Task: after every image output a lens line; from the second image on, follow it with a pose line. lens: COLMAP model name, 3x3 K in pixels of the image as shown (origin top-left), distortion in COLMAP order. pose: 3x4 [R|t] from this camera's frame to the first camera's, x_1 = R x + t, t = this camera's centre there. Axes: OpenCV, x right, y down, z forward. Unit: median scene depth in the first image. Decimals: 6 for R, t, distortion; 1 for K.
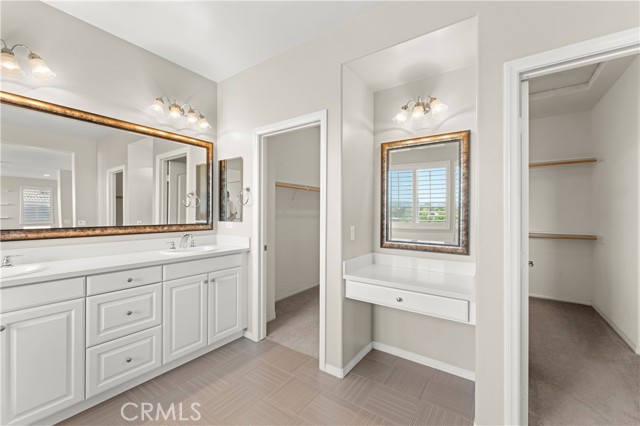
lens RADIAL K [[260.7, 0, 311.9], [0, 260.7, 213.8], [0, 0, 1]] dist [0.000188, -0.000497]
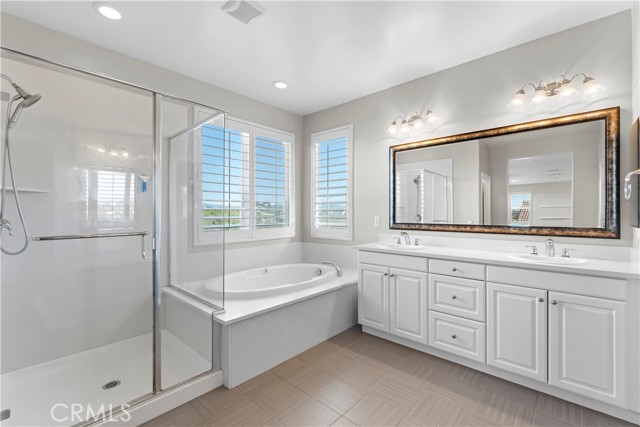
lens RADIAL K [[270.4, 0, 319.5], [0, 270.4, 213.2], [0, 0, 1]] dist [-0.000095, -0.000992]
pose [[-0.102848, -0.004270, -0.994688, 0.477442], [-0.003972, 0.999985, -0.003882, 0.002928], [0.994689, 0.003551, -0.102864, 0.411997]]
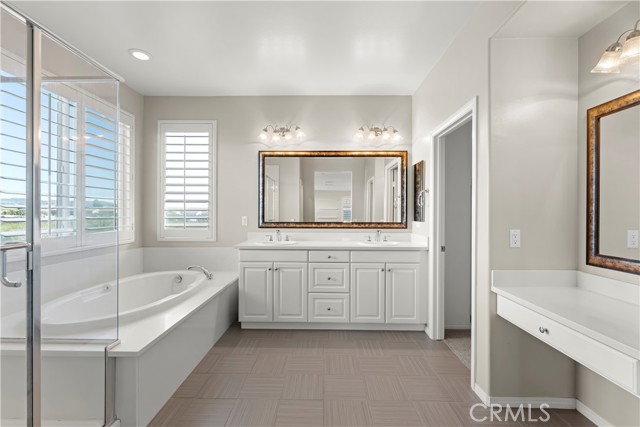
lens RADIAL K [[270.4, 0, 312.4], [0, 270.4, 213.4], [0, 0, 1]] dist [-0.000095, -0.000992]
pose [[0.556814, -0.001177, -0.830636, 0.458505], [-0.002910, 0.999990, -0.003368, 0.001664], [0.830632, 0.004293, 0.556805, 0.022330]]
